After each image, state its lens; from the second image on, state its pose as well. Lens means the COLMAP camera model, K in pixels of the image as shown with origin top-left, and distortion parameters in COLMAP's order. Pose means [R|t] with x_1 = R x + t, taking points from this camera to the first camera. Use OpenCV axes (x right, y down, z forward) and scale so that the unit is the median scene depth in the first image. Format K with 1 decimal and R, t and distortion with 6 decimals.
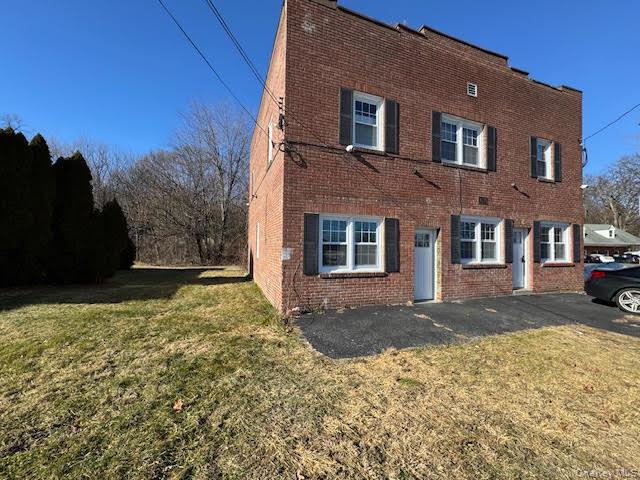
lens RADIAL K [[255.2, 0, 321.9], [0, 255.2, 243.1], [0, 0, 1]] dist [0.001434, -0.000468]
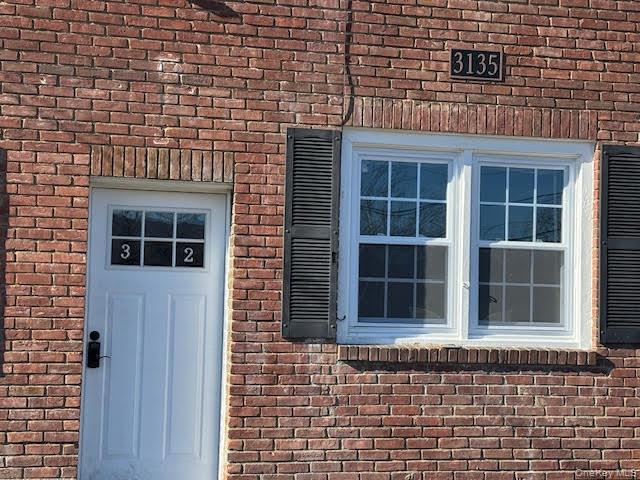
lens RADIAL K [[862.3, 0, 315.6], [0, 862.3, 240.8], [0, 0, 1]] dist [0.081716, 0.000000]
pose [[0.984548, 0.015984, -0.174385, 0.672985], [-0.015683, 0.999872, 0.003102, -0.013409], [0.174412, -0.000319, 0.984673, 0.239593]]
